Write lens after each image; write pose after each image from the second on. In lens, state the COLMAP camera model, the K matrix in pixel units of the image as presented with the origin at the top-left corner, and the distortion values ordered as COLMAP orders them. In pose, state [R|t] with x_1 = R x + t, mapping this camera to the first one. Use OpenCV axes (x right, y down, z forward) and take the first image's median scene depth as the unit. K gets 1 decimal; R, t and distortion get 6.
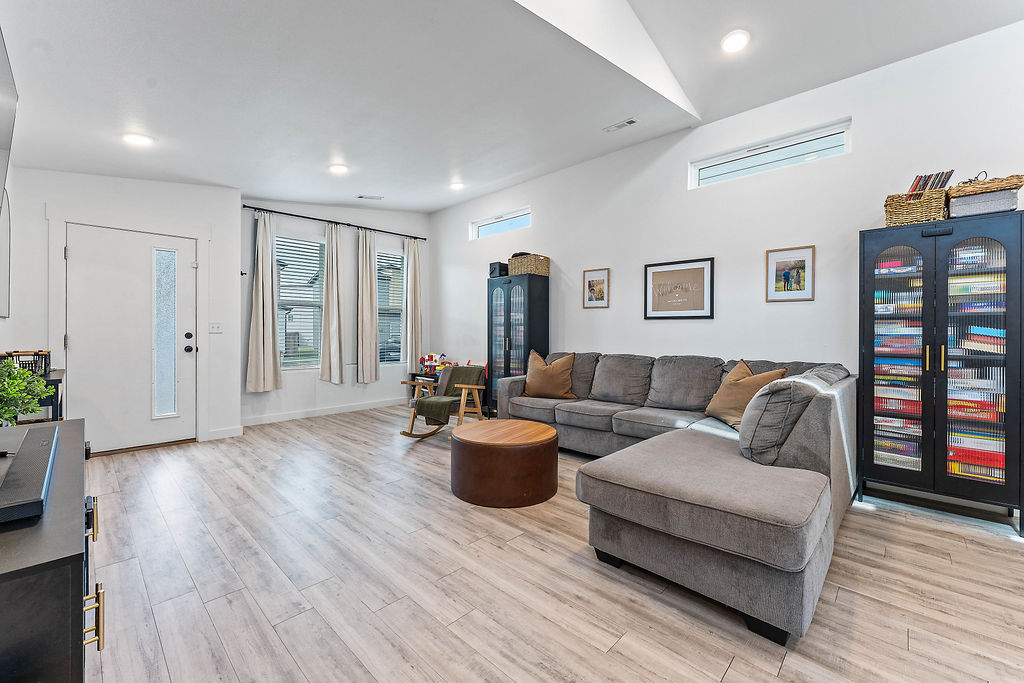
lens RADIAL K [[416.1, 0, 503.3], [0, 416.1, 332.3], [0, 0, 1]] dist [-0.000823, -0.001621]
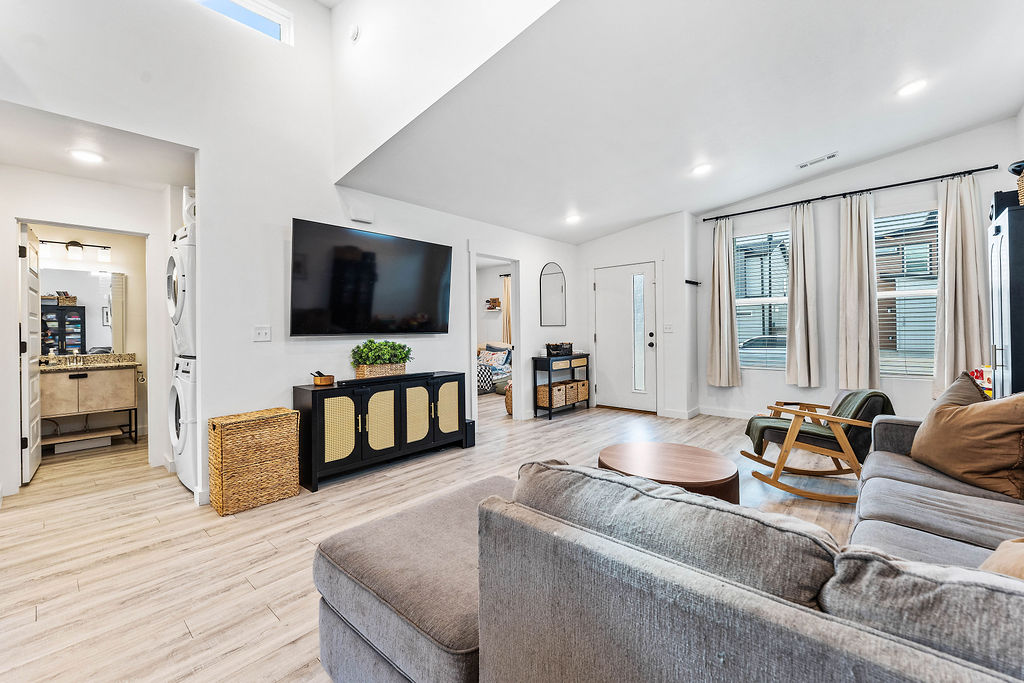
lens RADIAL K [[416.1, 0, 501.2], [0, 416.1, 324.2], [0, 0, 1]] dist [-0.000823, -0.001621]
pose [[0.031570, -0.015621, -0.999379, 0.566791], [0.016537, 0.999749, -0.015104, -0.013207], [0.999365, -0.016050, 0.031821, 0.462084]]
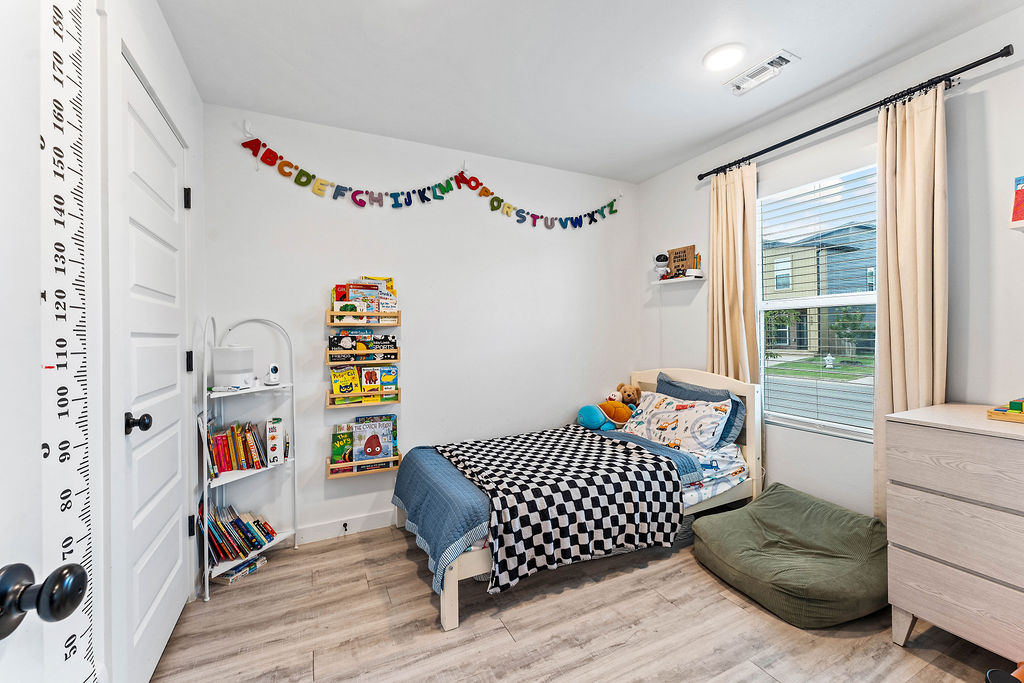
lens RADIAL K [[416.1, 0, 508.0], [0, 416.1, 339.7], [0, 0, 1]] dist [-0.000823, -0.001621]
pose [[-0.341024, 0.006548, -0.940032, -0.658847], [0.020021, 0.999800, -0.000299, -0.013095], [0.939841, -0.018923, -0.341087, 0.455330]]
